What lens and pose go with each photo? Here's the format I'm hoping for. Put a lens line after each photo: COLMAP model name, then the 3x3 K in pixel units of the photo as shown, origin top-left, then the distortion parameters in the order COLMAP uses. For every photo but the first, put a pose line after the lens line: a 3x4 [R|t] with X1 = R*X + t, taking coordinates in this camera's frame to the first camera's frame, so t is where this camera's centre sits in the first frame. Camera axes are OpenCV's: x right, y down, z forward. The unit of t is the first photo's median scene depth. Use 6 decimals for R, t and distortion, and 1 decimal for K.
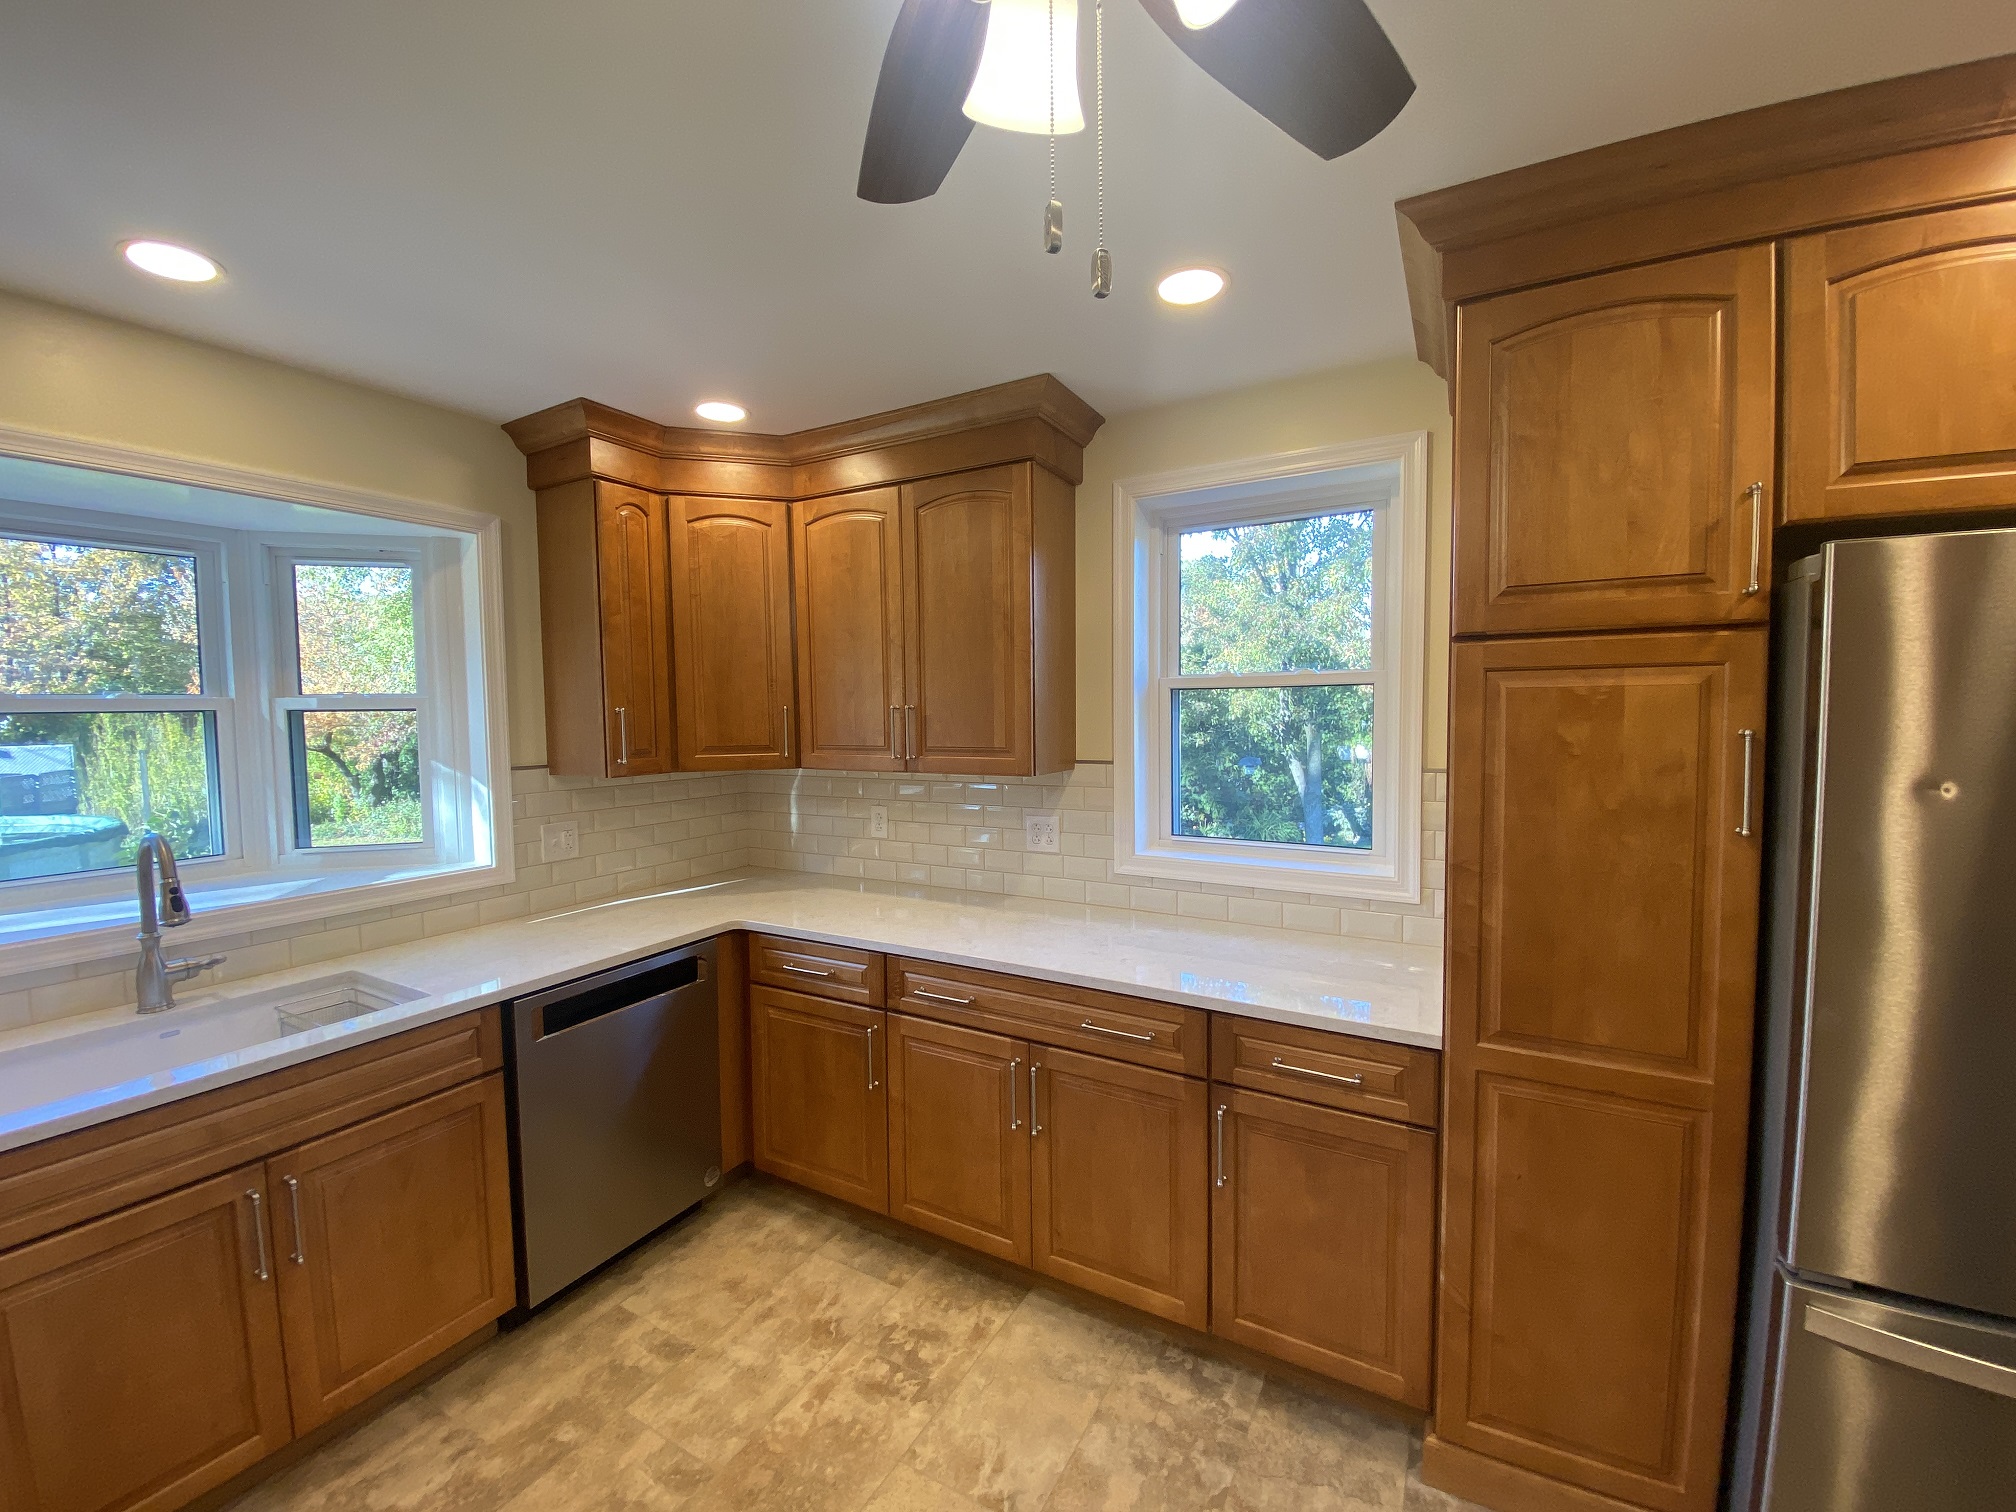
lens RADIAL K [[809.8, 0, 1007.1], [0, 809.8, 751.8], [0, 0, 1]] dist [0.024883, -0.024229]
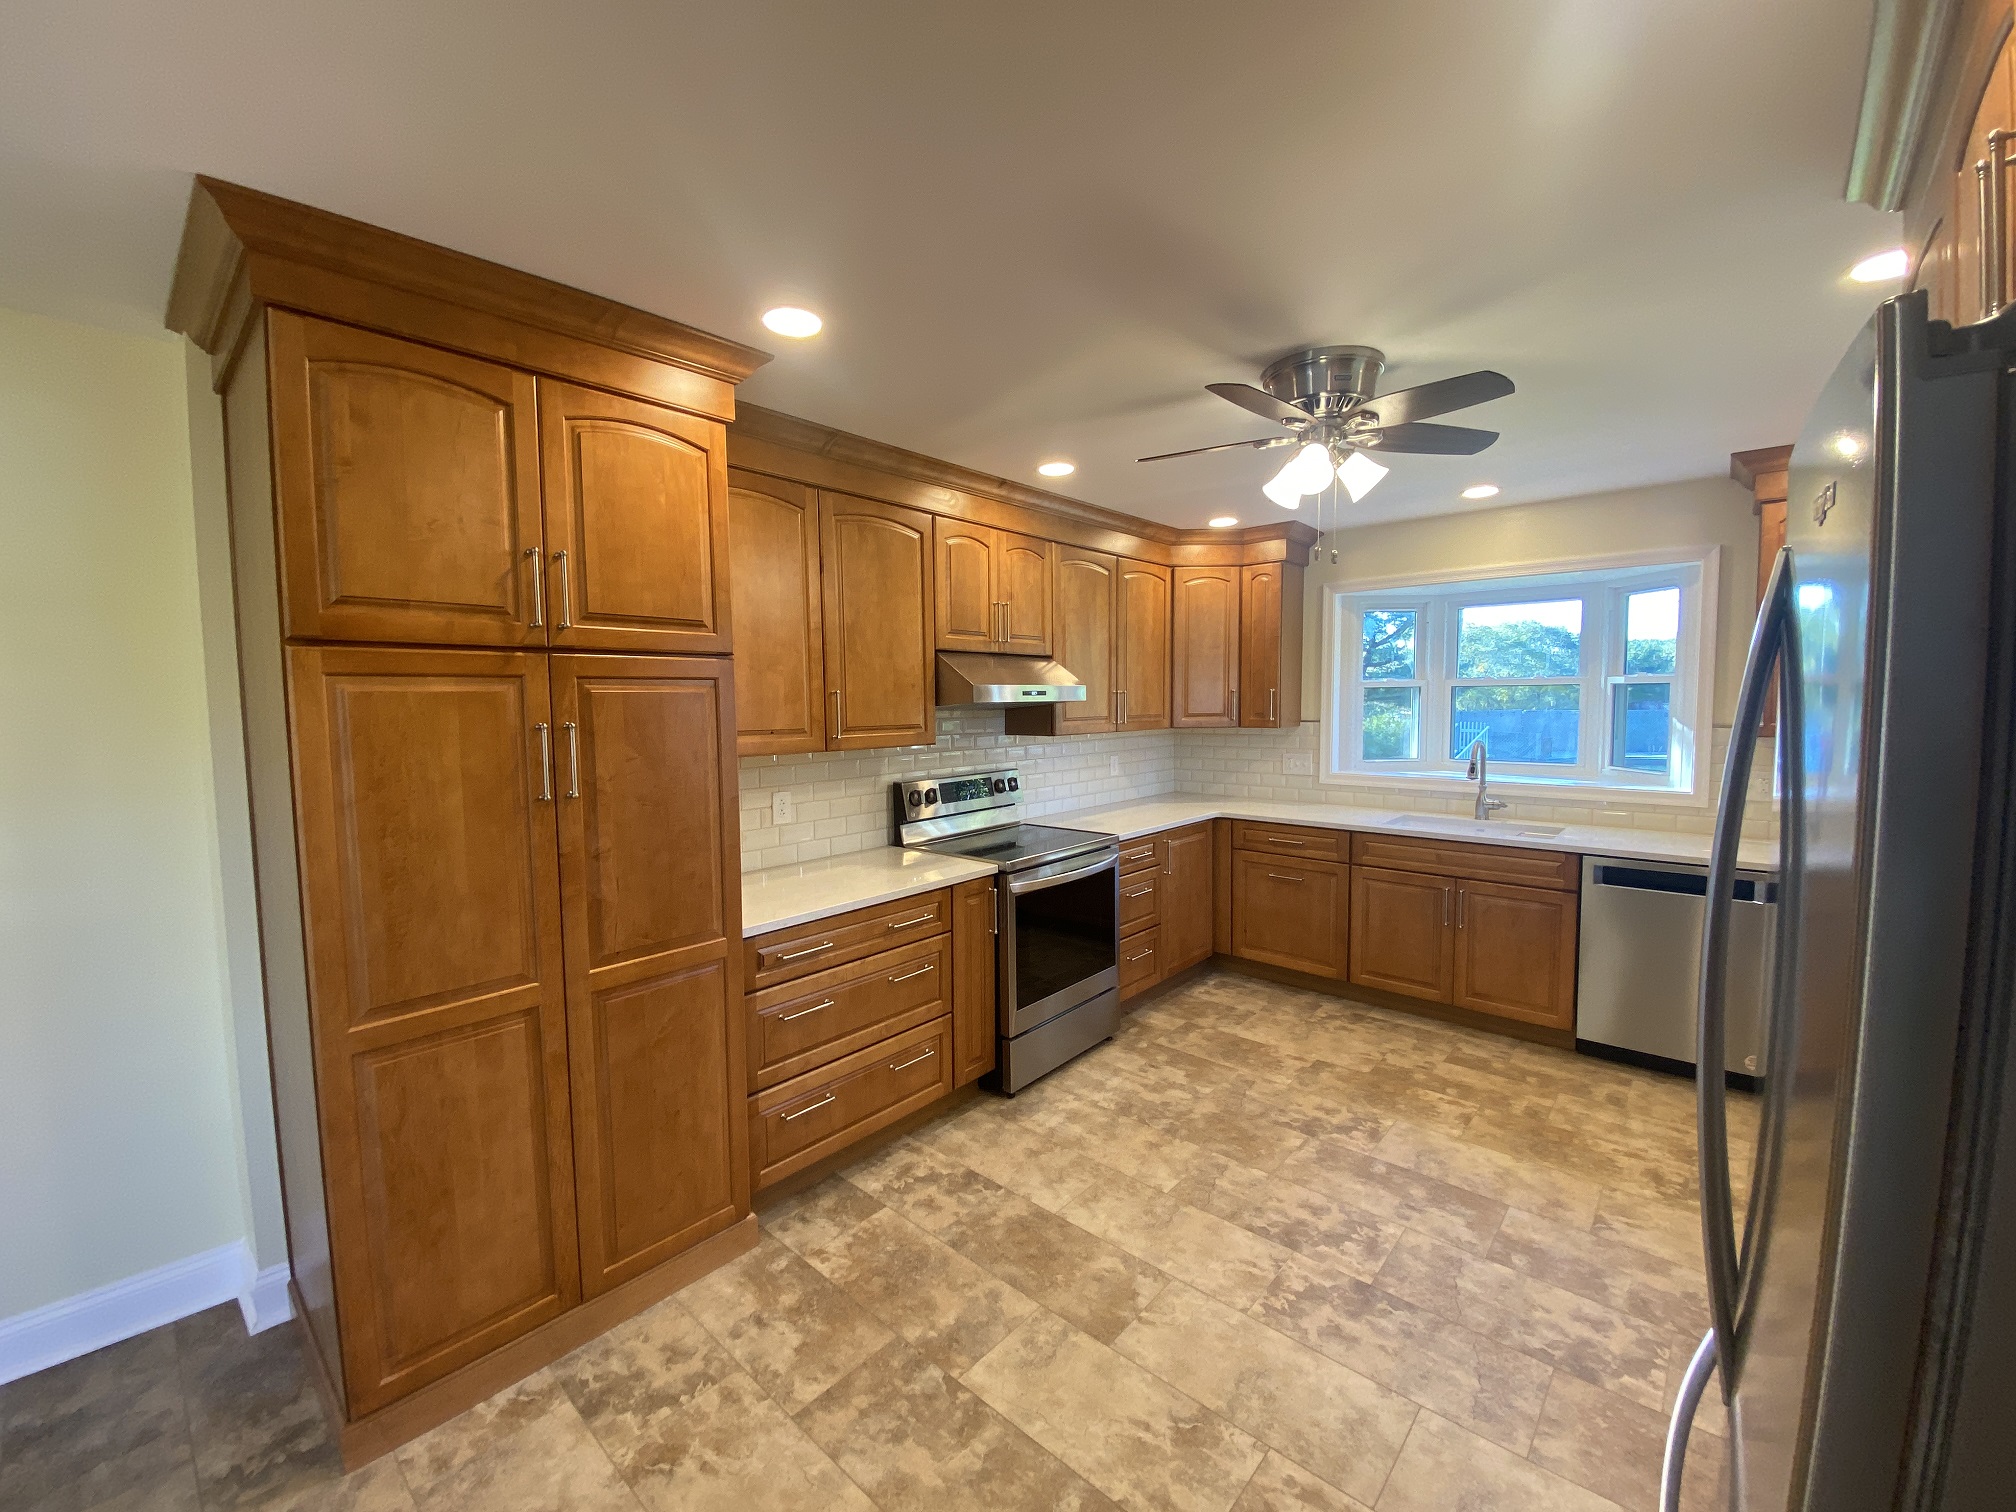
lens RADIAL K [[809.8, 0, 1008.0], [0, 809.8, 756.0], [0, 0, 1]] dist [0.003156, -0.000056]
pose [[-0.214997, 0.086835, -0.972747, 1.025362], [-0.037092, 0.994595, 0.096983, -0.018537], [0.975910, 0.056932, -0.210614, 0.130221]]
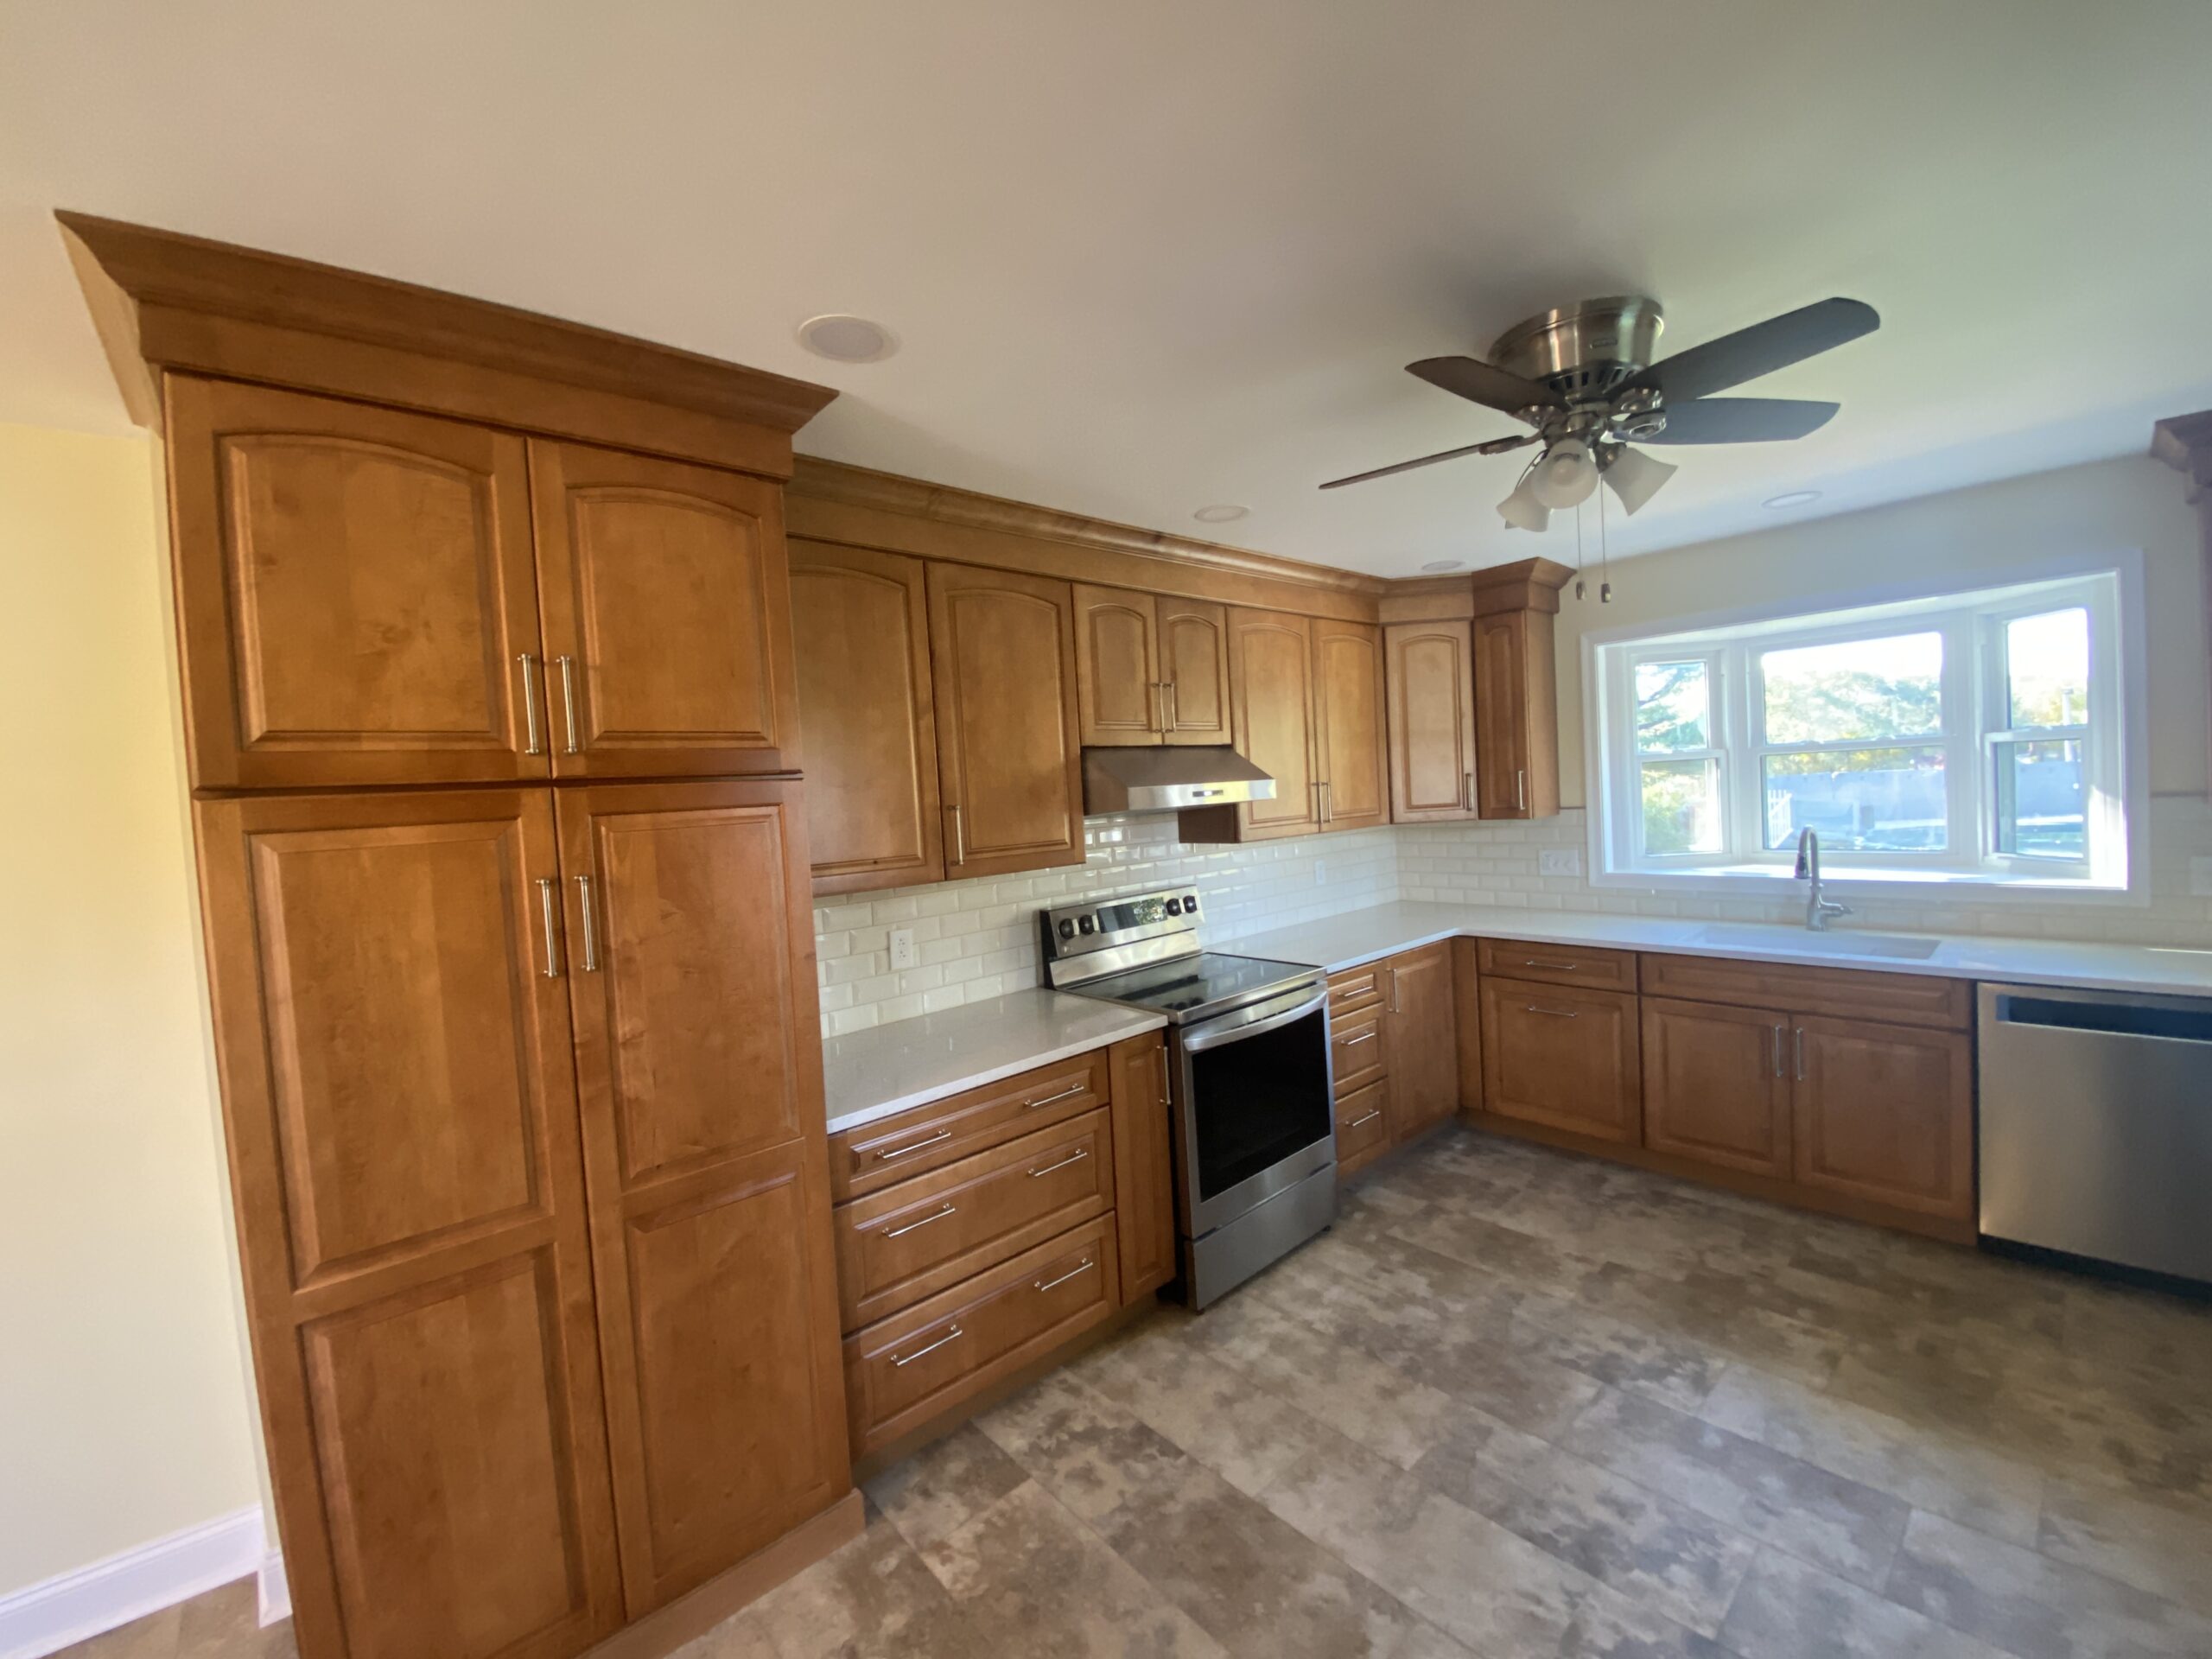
lens RADIAL K [[898.8, 0, 1106.0], [0, 898.8, 829.5], [0, 0, 1]] dist [0.001398, -0.009838]
pose [[-0.322787, 0.074376, -0.943545, 0.863075], [0.013311, 0.997166, 0.074049, -0.035721], [0.946378, 0.011342, -0.322862, 0.138369]]
